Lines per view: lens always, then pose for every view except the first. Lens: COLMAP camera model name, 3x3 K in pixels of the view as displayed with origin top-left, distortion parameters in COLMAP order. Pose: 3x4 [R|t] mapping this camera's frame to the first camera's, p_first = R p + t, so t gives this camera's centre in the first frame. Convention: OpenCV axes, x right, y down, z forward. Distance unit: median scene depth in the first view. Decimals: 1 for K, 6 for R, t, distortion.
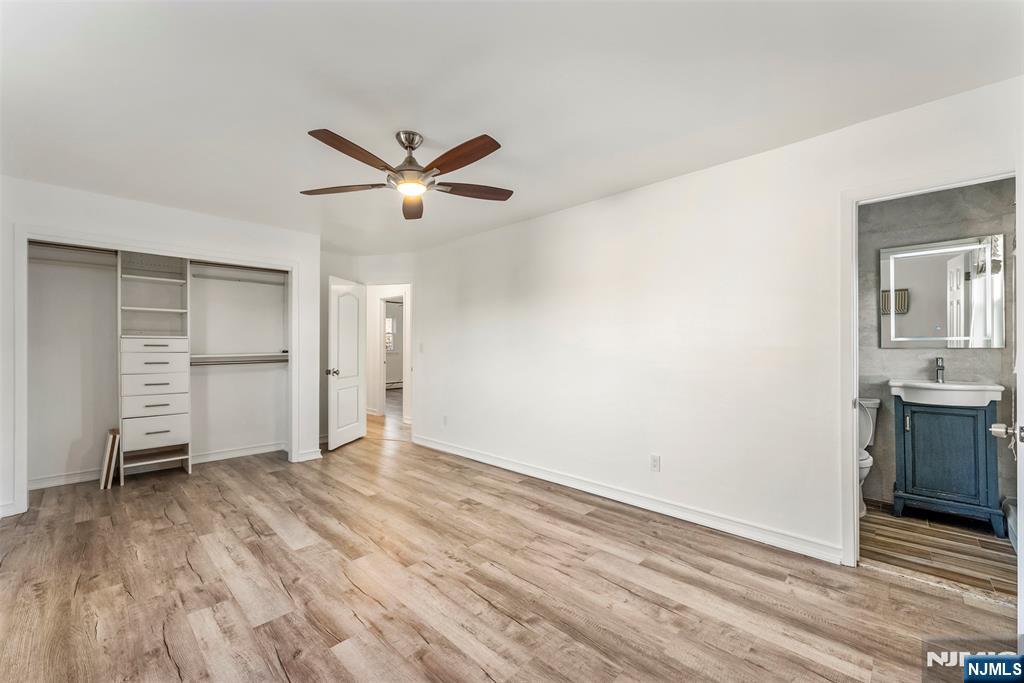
lens RADIAL K [[415.2, 0, 510.6], [0, 415.2, 348.1], [0, 0, 1]] dist [-0.003118, 0.000519]
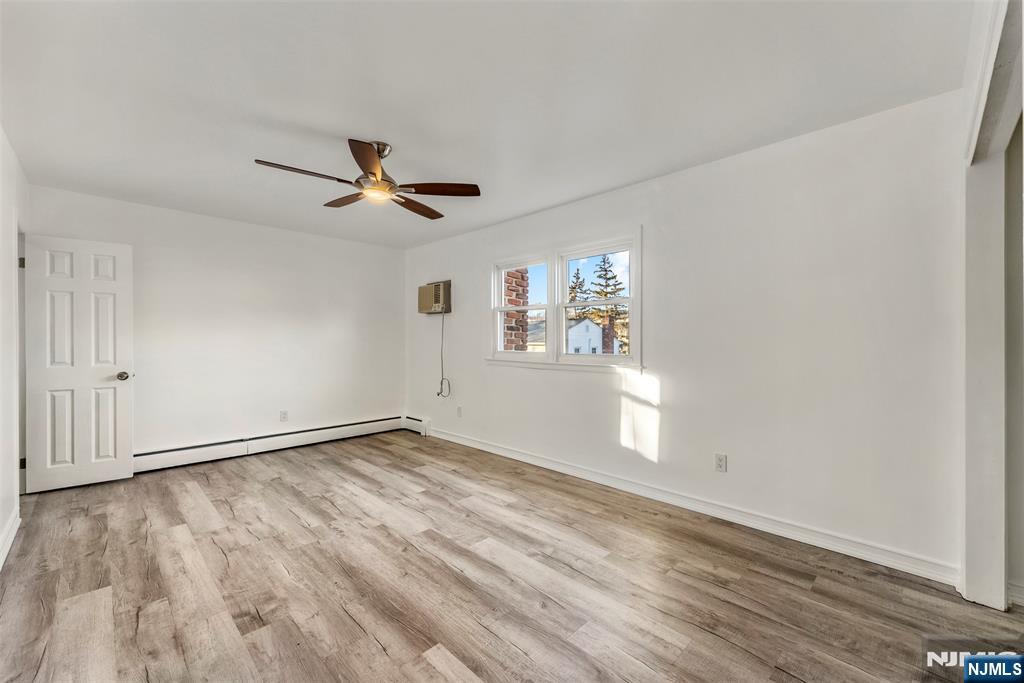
lens RADIAL K [[419.3, 0, 510.2], [0, 419.3, 332.4], [0, 0, 1]] dist [-0.007640, -0.000223]
pose [[-0.999730, -0.001740, 0.023176, -0.578384], [-0.001991, 0.999940, -0.010793, -0.007013], [-0.023156, -0.010836, -0.999673, 1.974800]]
